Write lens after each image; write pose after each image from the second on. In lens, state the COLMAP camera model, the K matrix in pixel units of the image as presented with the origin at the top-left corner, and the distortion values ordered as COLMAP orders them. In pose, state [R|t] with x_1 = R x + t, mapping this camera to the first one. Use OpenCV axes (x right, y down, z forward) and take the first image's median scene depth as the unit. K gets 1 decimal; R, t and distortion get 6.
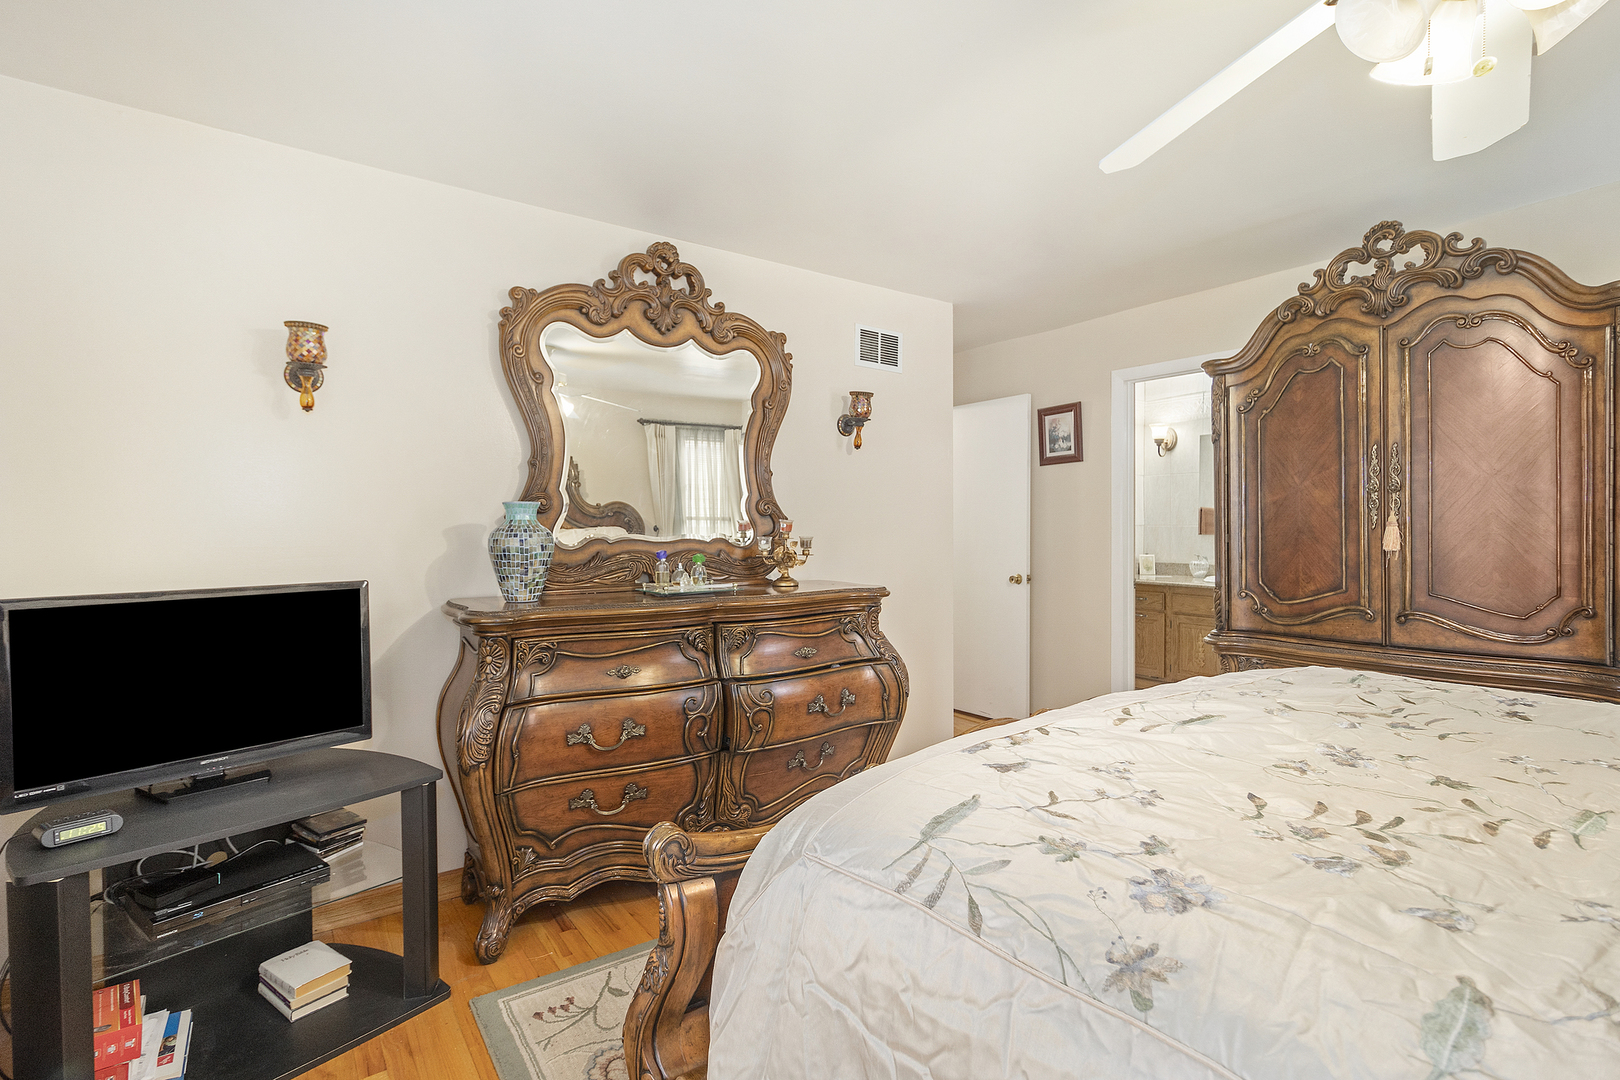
lens RADIAL K [[764.6, 0, 814.8], [0, 764.6, 534.7], [0, 0, 1]] dist [0.002084, 0.000202]
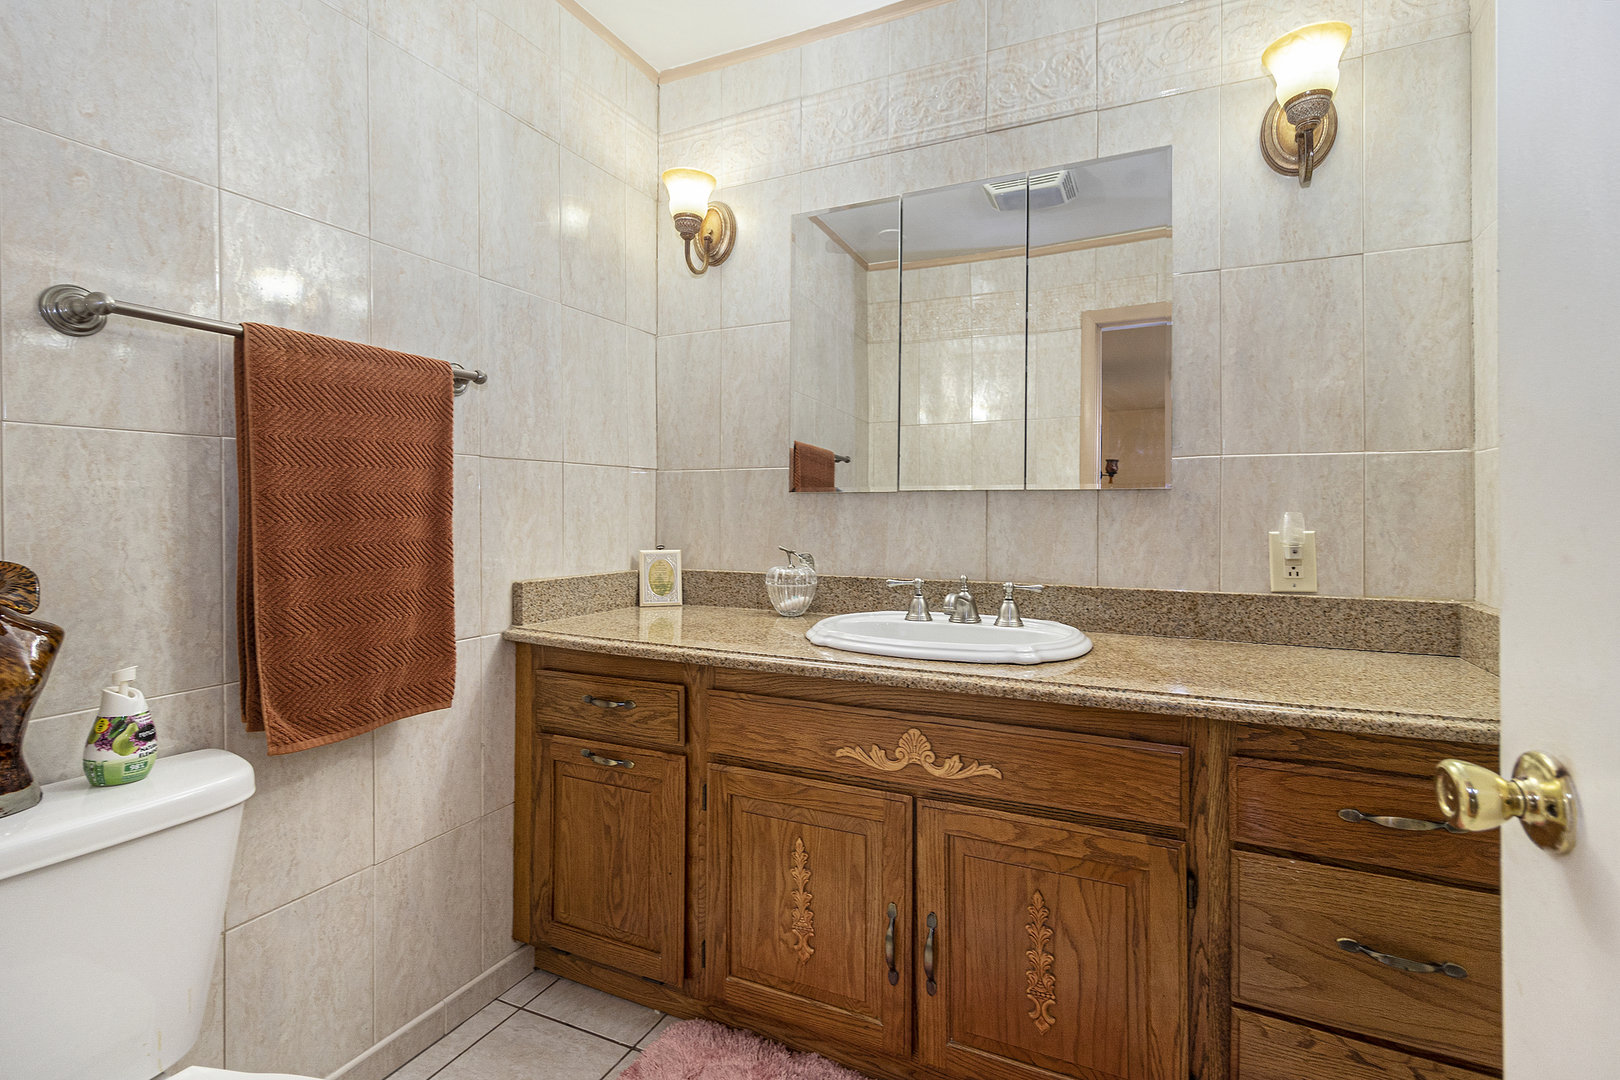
lens RADIAL K [[764.6, 0, 814.8], [0, 764.6, 534.7], [0, 0, 1]] dist [0.002084, 0.000202]
pose [[0.871206, -0.001302, 0.490915, 0.357846], [-0.001387, 0.999986, 0.005114, 0.018616], [-0.490915, -0.005136, 0.871192, 0.725102]]
